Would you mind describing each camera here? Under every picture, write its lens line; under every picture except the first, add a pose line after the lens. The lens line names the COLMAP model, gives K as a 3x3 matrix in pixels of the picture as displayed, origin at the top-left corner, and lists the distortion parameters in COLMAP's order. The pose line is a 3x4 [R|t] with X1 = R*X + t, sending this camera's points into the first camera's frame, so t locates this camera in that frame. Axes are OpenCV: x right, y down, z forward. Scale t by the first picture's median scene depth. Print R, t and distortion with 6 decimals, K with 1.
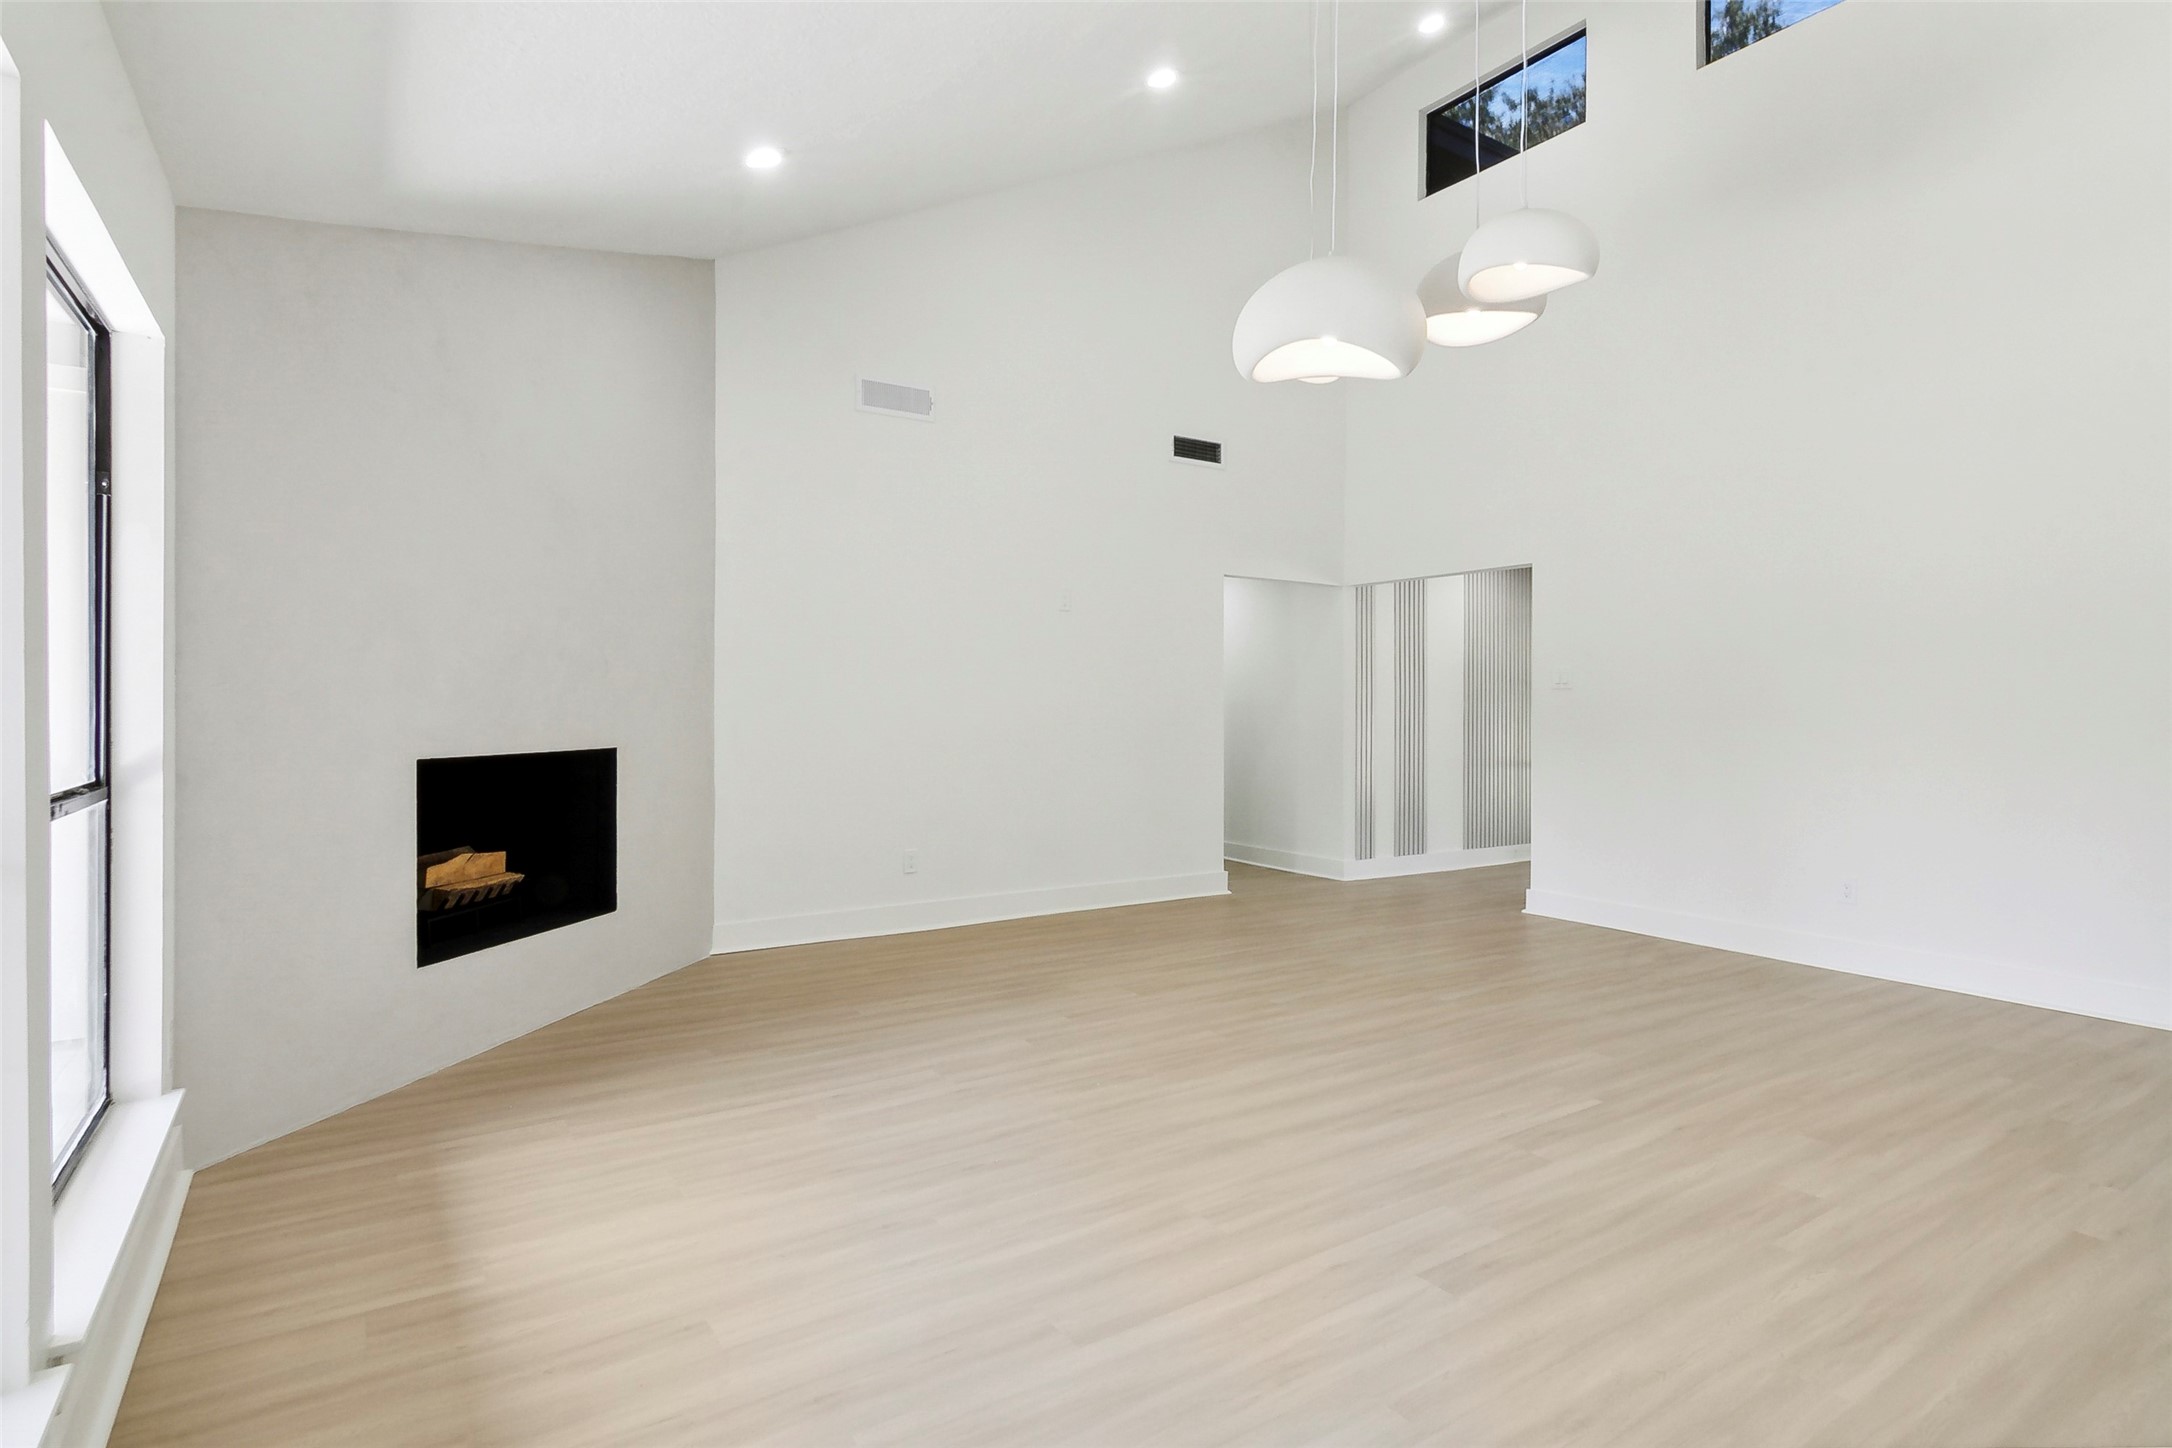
lens RADIAL K [[1113.3, 0, 1086.0], [0, 1113.3, 724.0], [0, 0, 1]] dist [-0.000746, 0.000211]
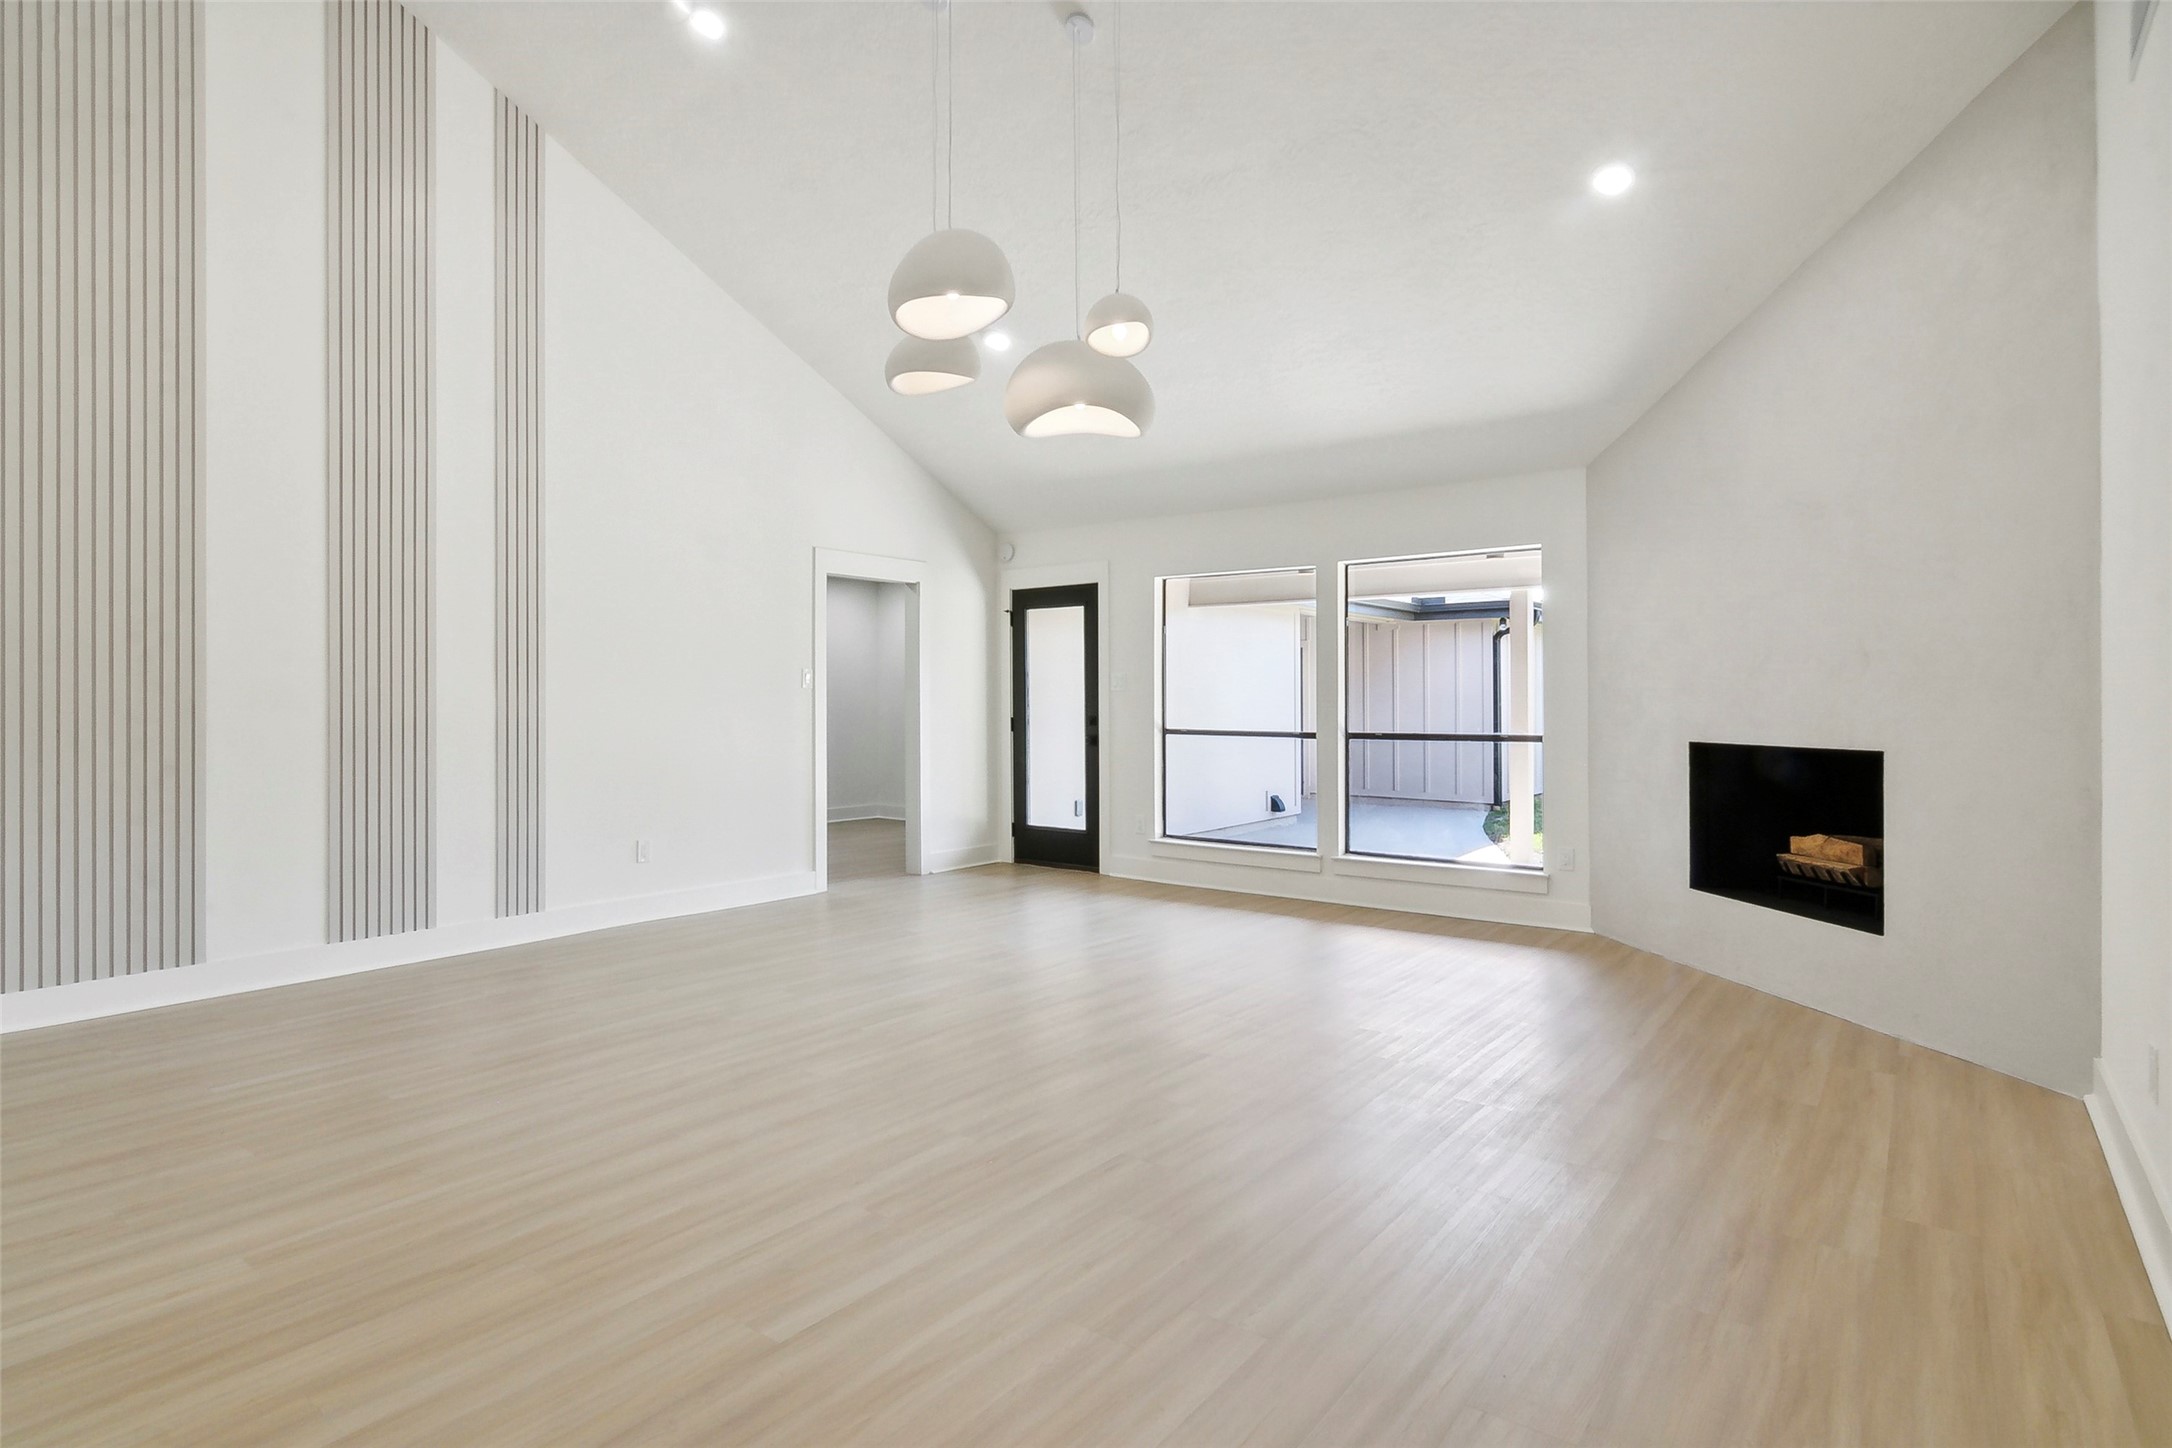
lens RADIAL K [[1113.3, 0, 1086.0], [0, 1113.3, 724.0], [0, 0, 1]] dist [-0.000746, 0.000211]
pose [[-0.945213, 0.002577, -0.326445, 0.515510], [-0.010204, 0.999247, 0.037435, -0.030985], [0.326296, 0.038715, -0.944475, 1.836430]]
